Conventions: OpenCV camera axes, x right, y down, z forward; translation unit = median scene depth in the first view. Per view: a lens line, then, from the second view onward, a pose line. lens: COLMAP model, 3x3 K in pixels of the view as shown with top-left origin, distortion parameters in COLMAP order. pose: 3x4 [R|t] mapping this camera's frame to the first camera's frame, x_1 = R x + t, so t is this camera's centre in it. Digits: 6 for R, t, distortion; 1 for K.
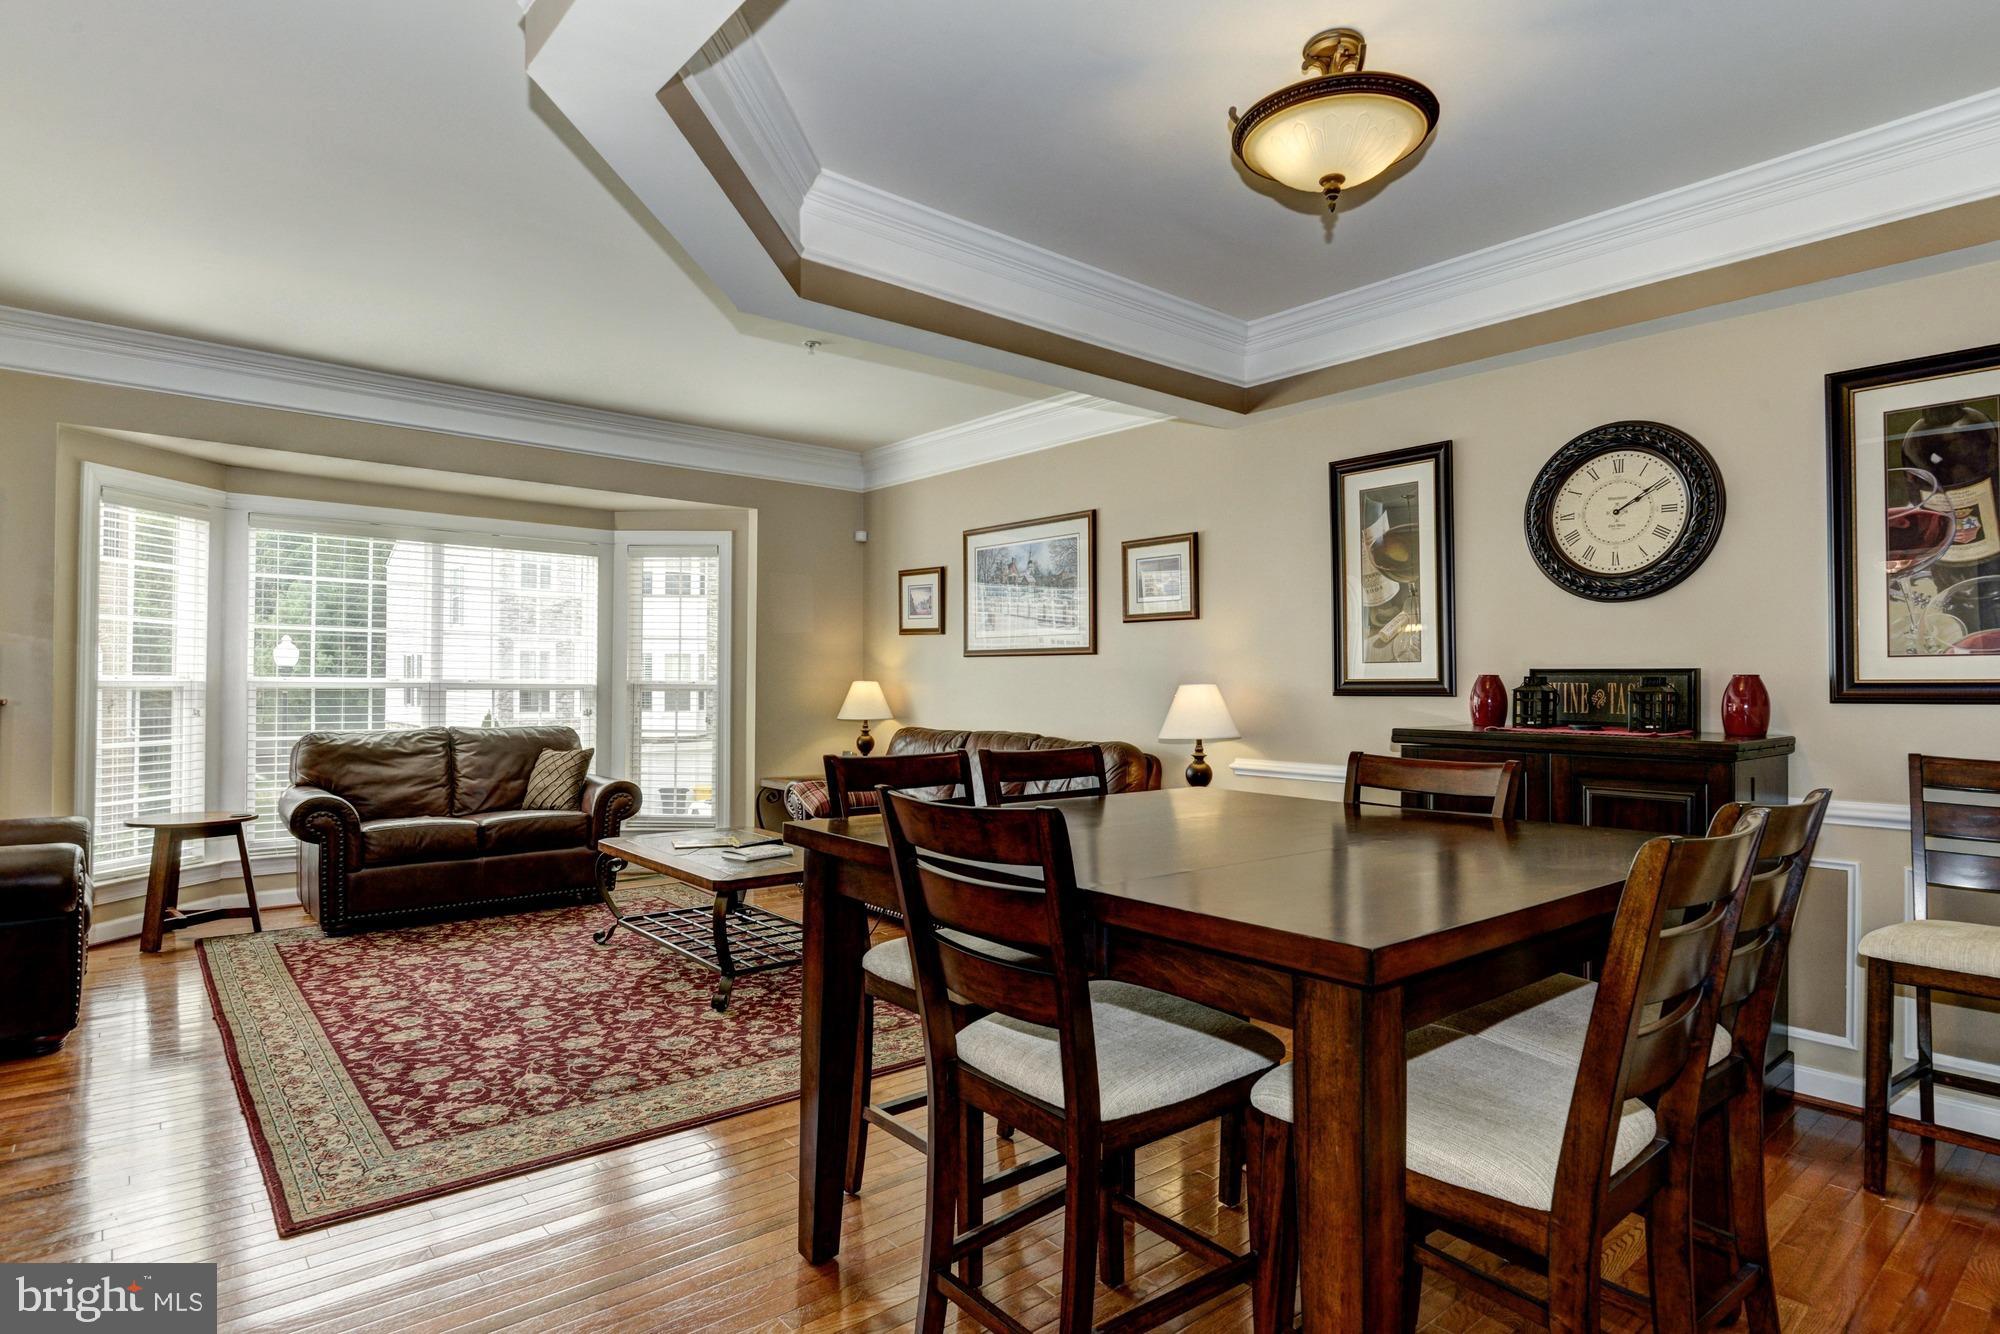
lens RADIAL K [[1048.8, 0, 1000.0], [0, 1048.8, 672.4], [0, 0, 1]] dist [-0.003993, -0.005007]
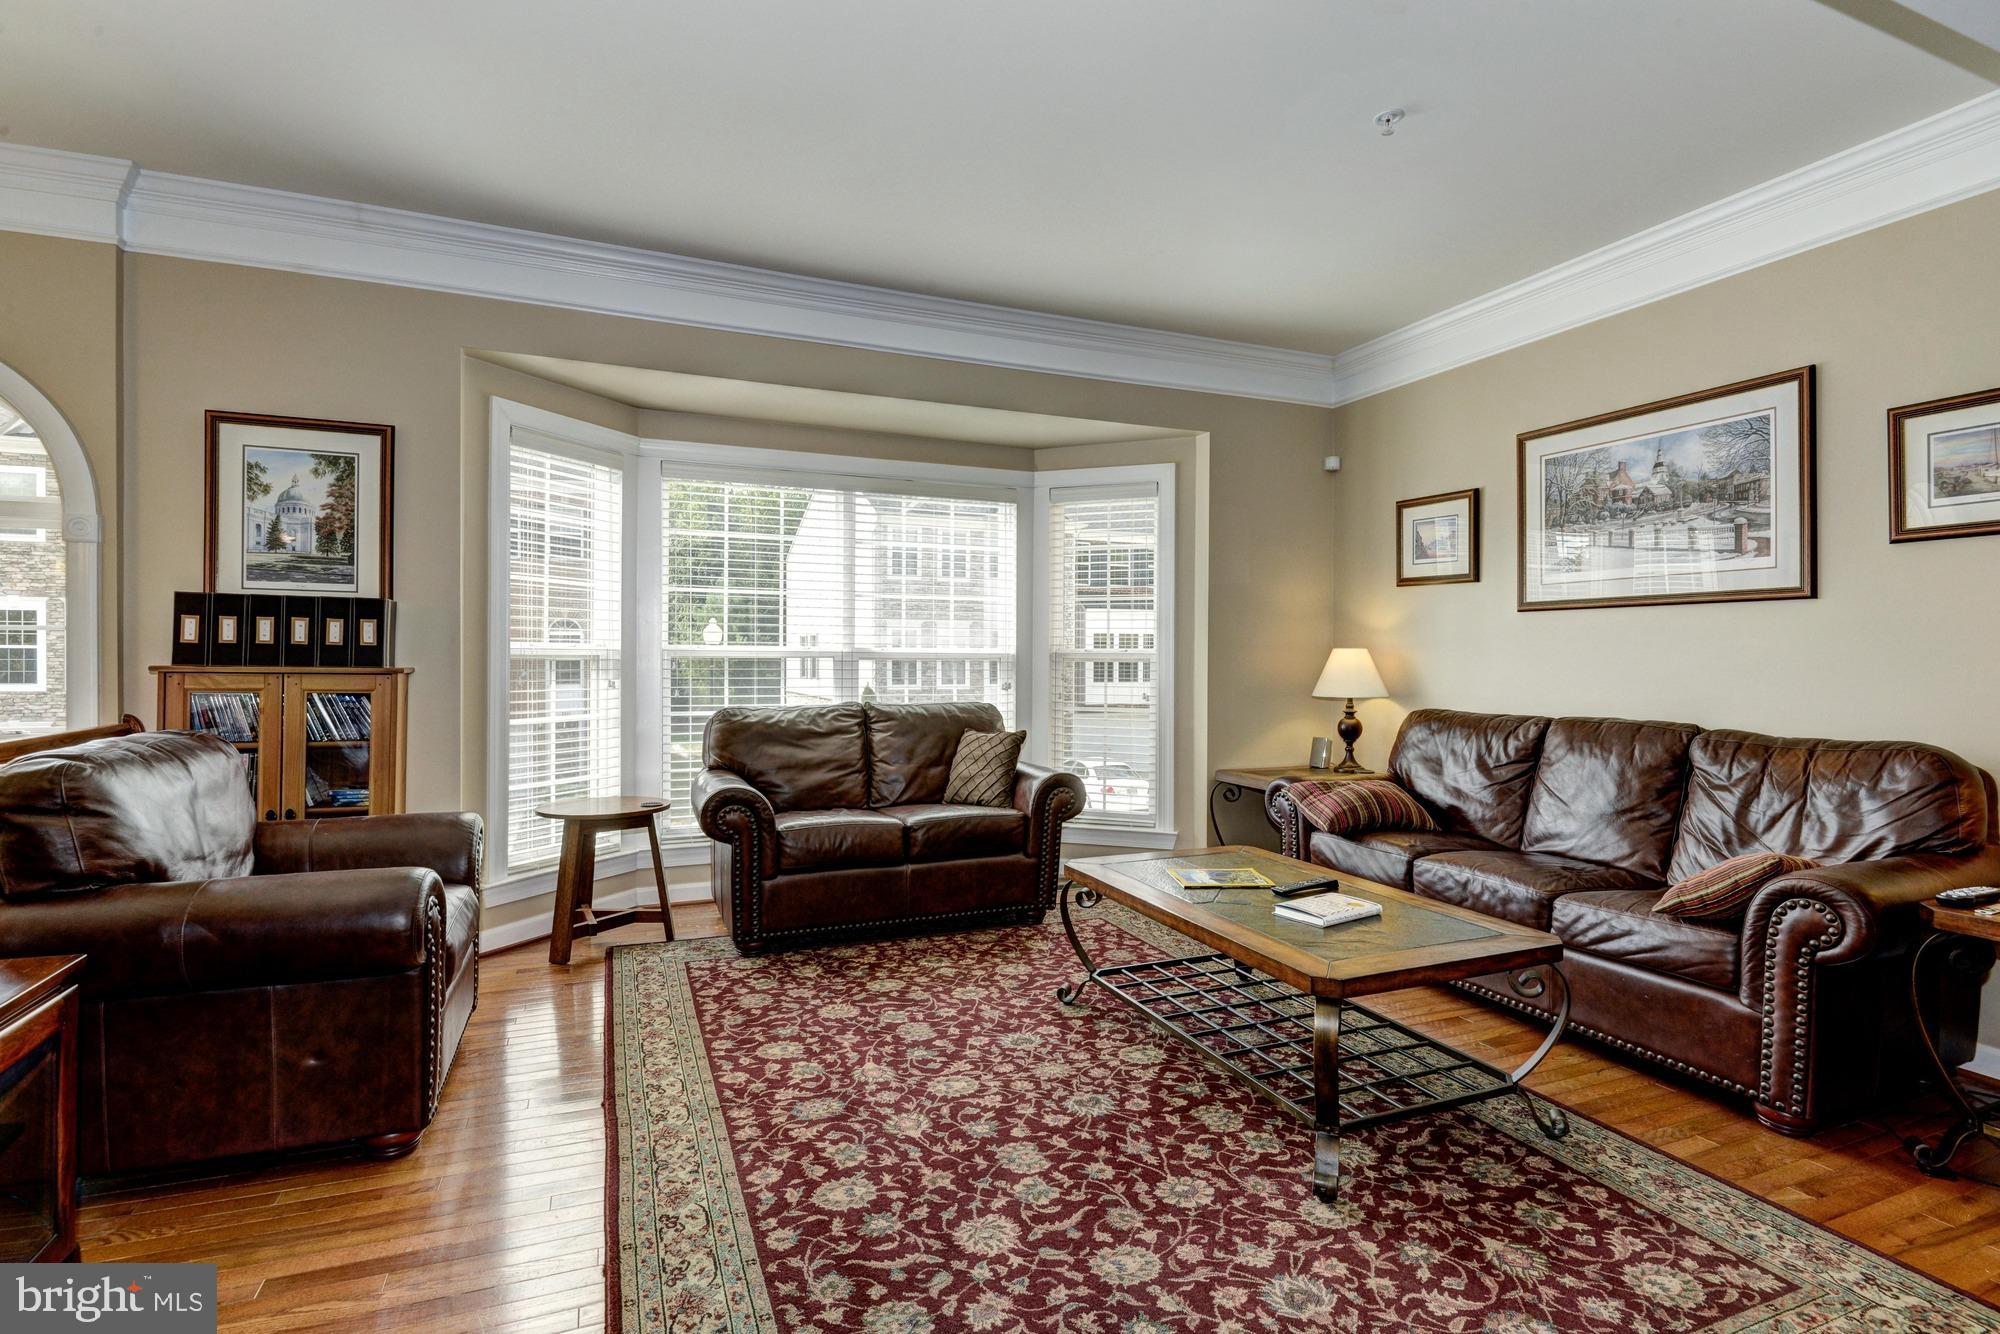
lens RADIAL K [[951.3, 0, 989.7], [0, 951.3, 658.8], [0, 0, 1]] dist [-0.004098, -0.001019]
pose [[0.949970, -0.002204, -0.312333, -0.214538], [0.005178, 0.999949, 0.008692, 0.011808], [0.312298, -0.009875, 0.949933, 0.339533]]
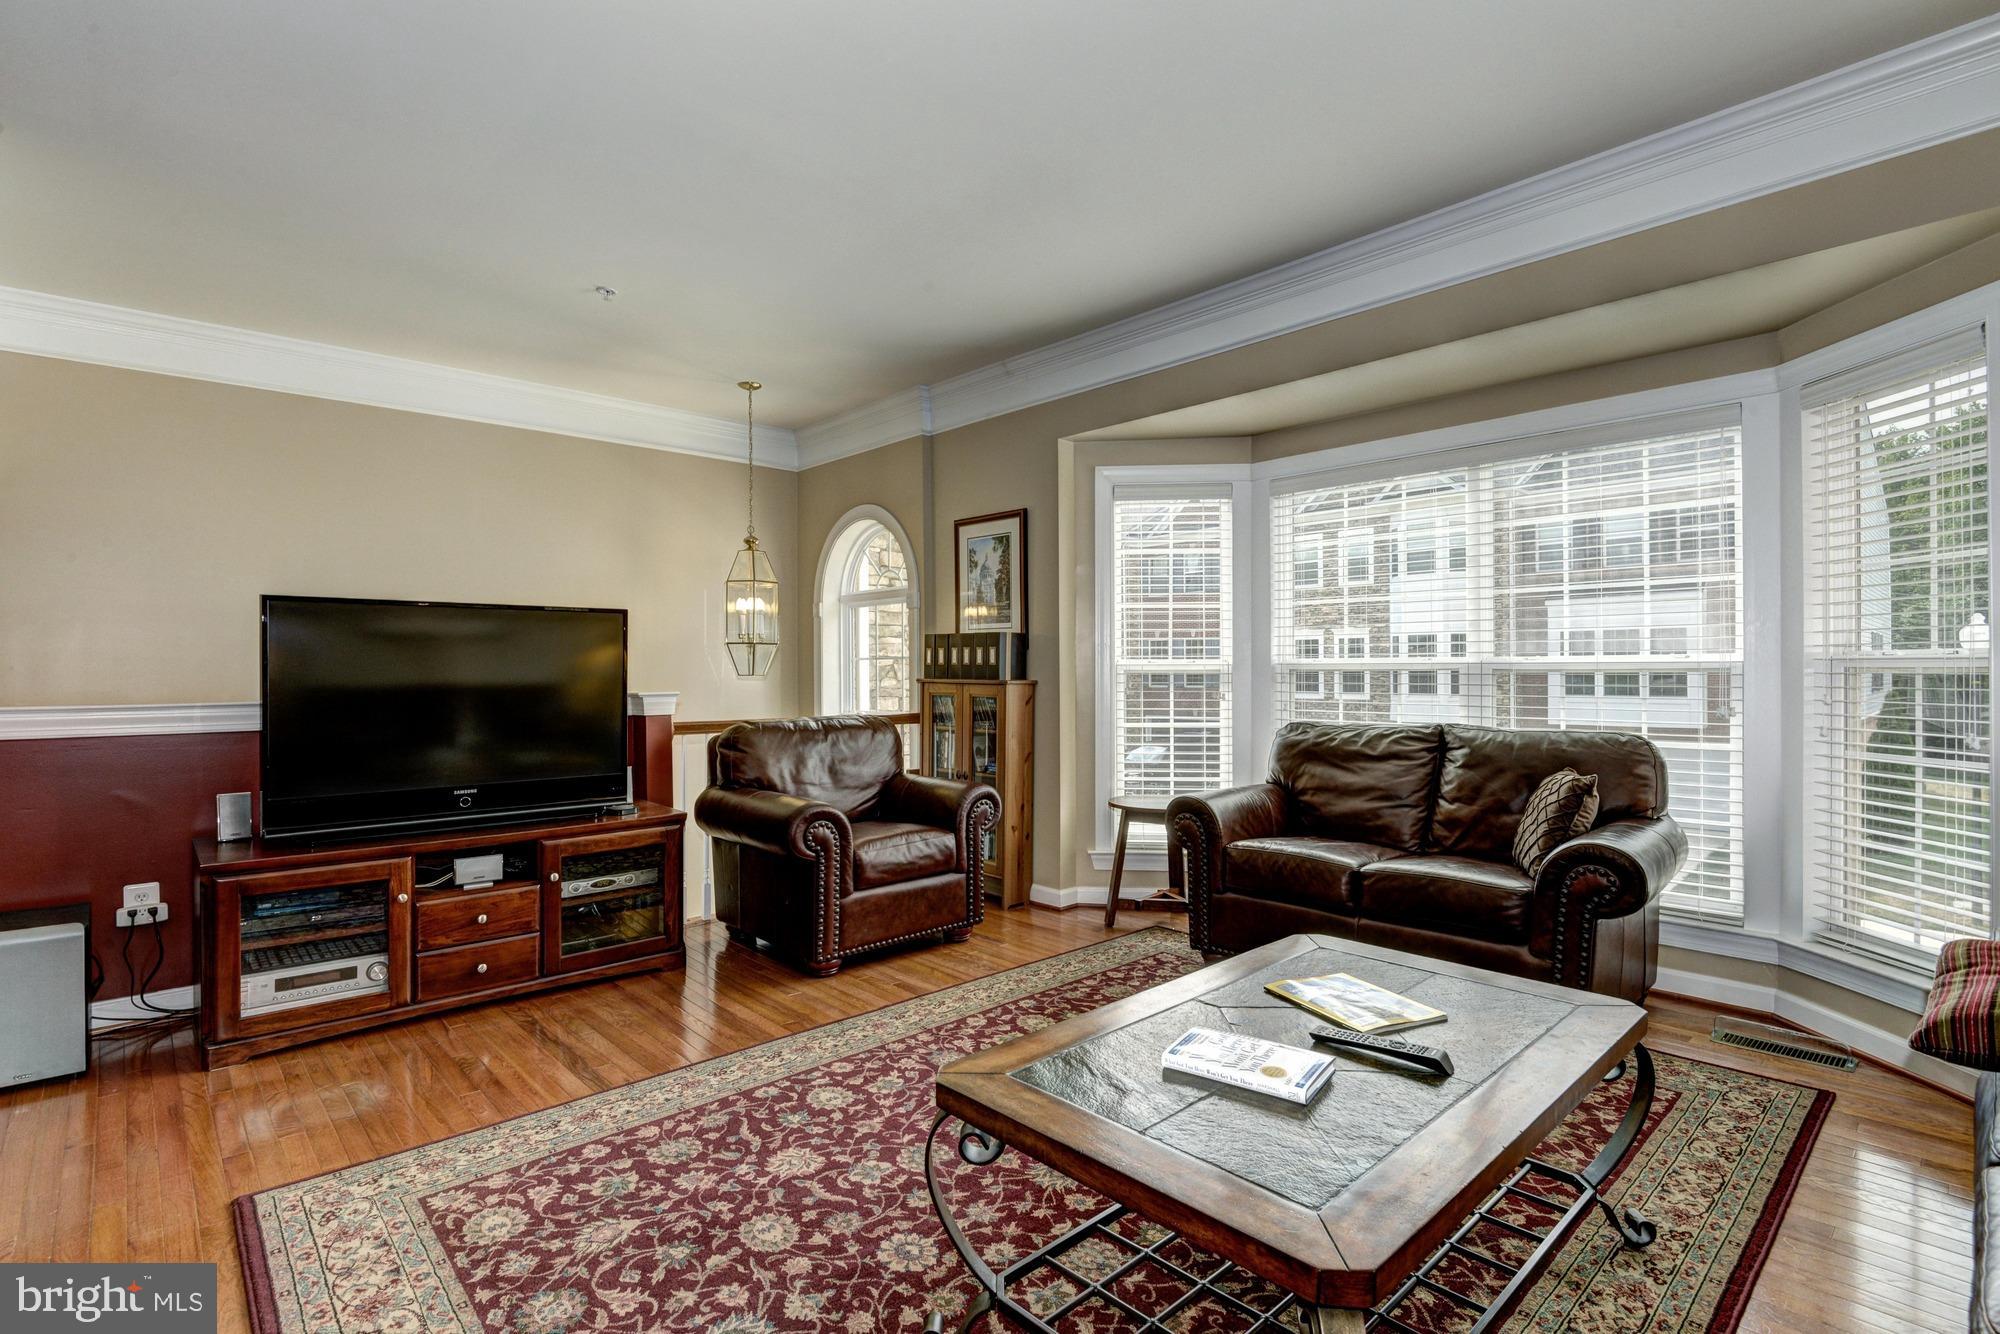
lens RADIAL K [[951.3, 0, 988.9], [0, 951.3, 671.9], [0, 0, 1]] dist [-0.004098, -0.001019]
pose [[0.031669, -0.006687, -0.999476, 0.117795], [0.014287, 0.999878, -0.006237, 0.018816], [0.999396, -0.014082, 0.031761, 0.779589]]
